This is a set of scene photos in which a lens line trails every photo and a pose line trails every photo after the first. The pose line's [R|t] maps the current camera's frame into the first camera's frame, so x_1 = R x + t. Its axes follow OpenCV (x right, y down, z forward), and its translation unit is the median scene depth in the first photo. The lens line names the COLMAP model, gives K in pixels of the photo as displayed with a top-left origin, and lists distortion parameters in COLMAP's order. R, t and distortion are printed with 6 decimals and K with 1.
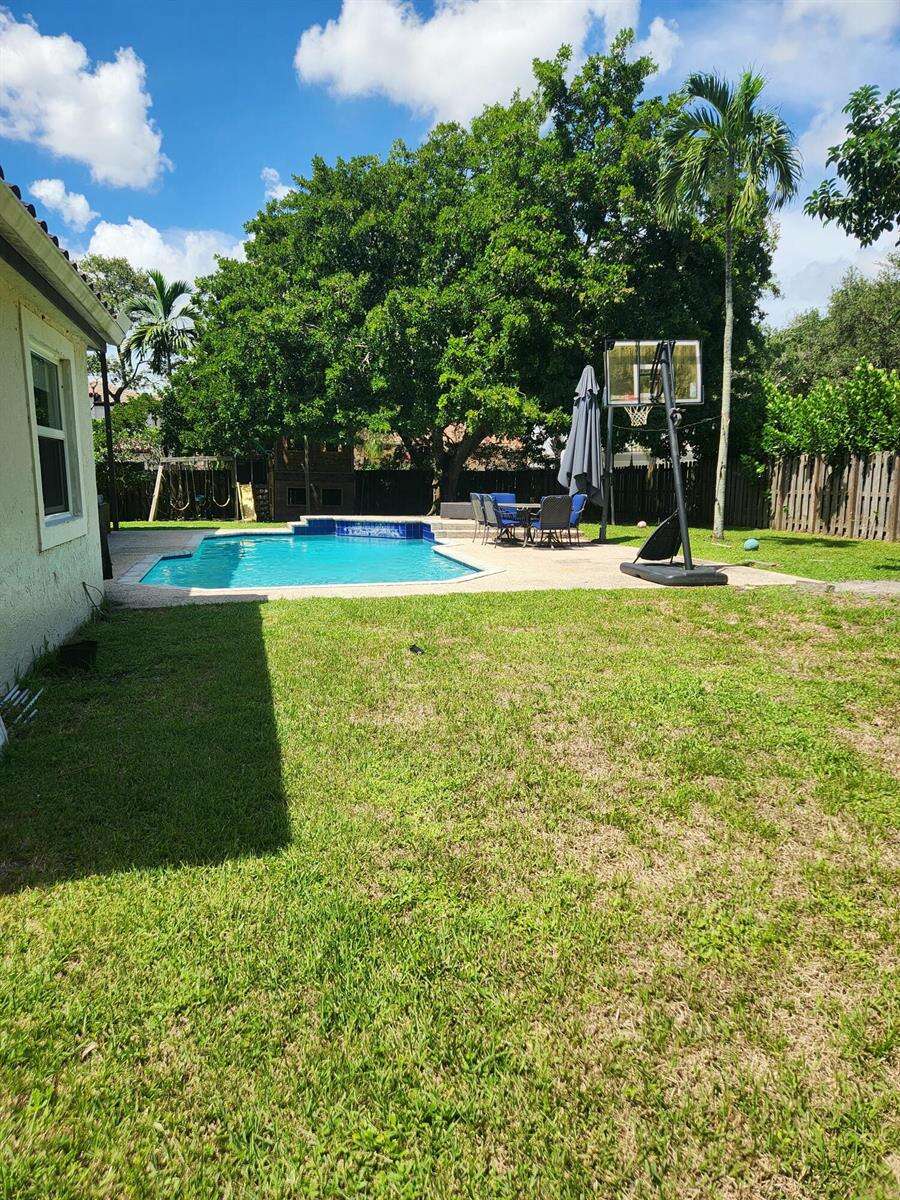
lens RADIAL K [[794.7, 0, 450.0], [0, 794.7, 600.0], [0, 0, 1]] dist [0.004734, -0.001386]
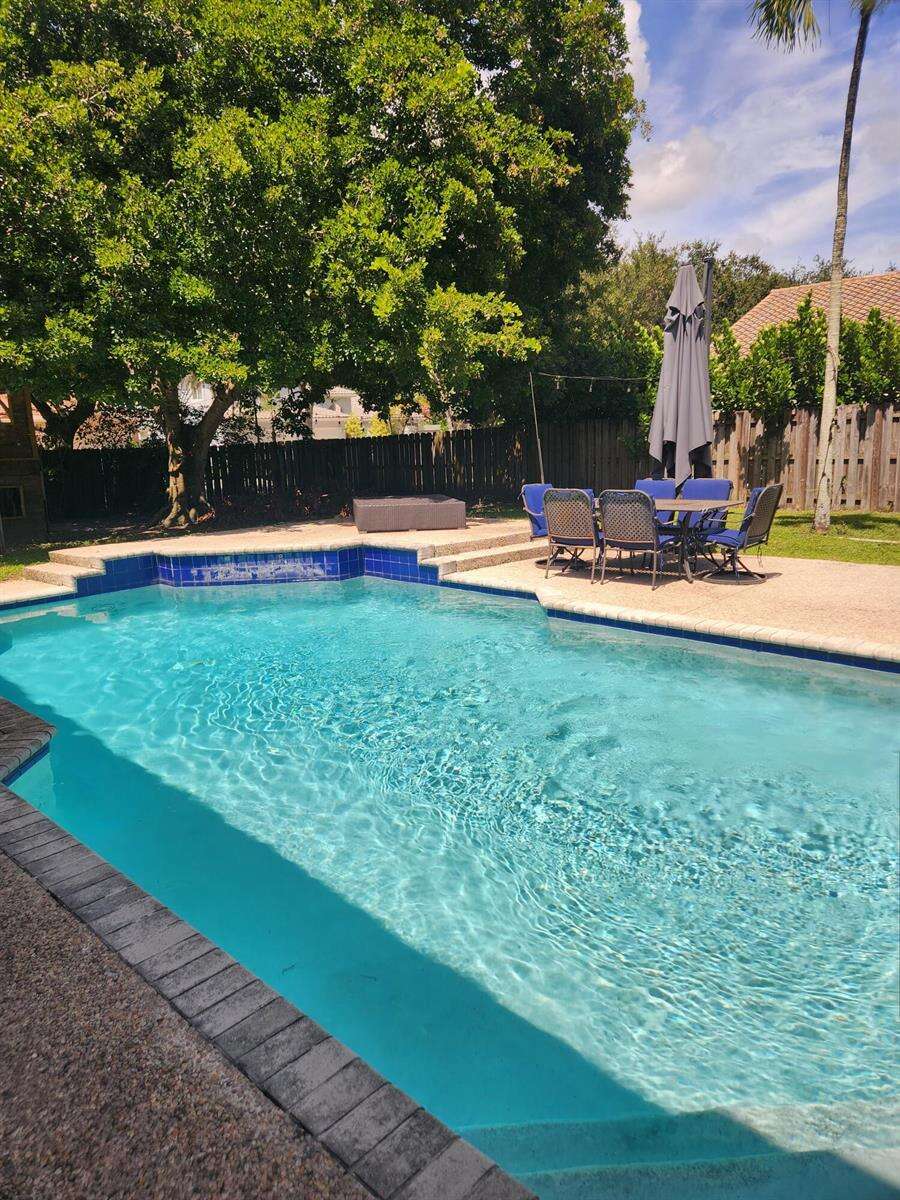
lens RADIAL K [[794.7, 0, 450.0], [0, 794.7, 600.0], [0, 0, 1]] dist [0.004734, -0.001386]
pose [[0.836186, -0.143413, 0.529364, -0.267593], [0.121520, 0.989663, 0.076161, -0.090017], [-0.534814, 0.000644, 0.844969, 0.476862]]
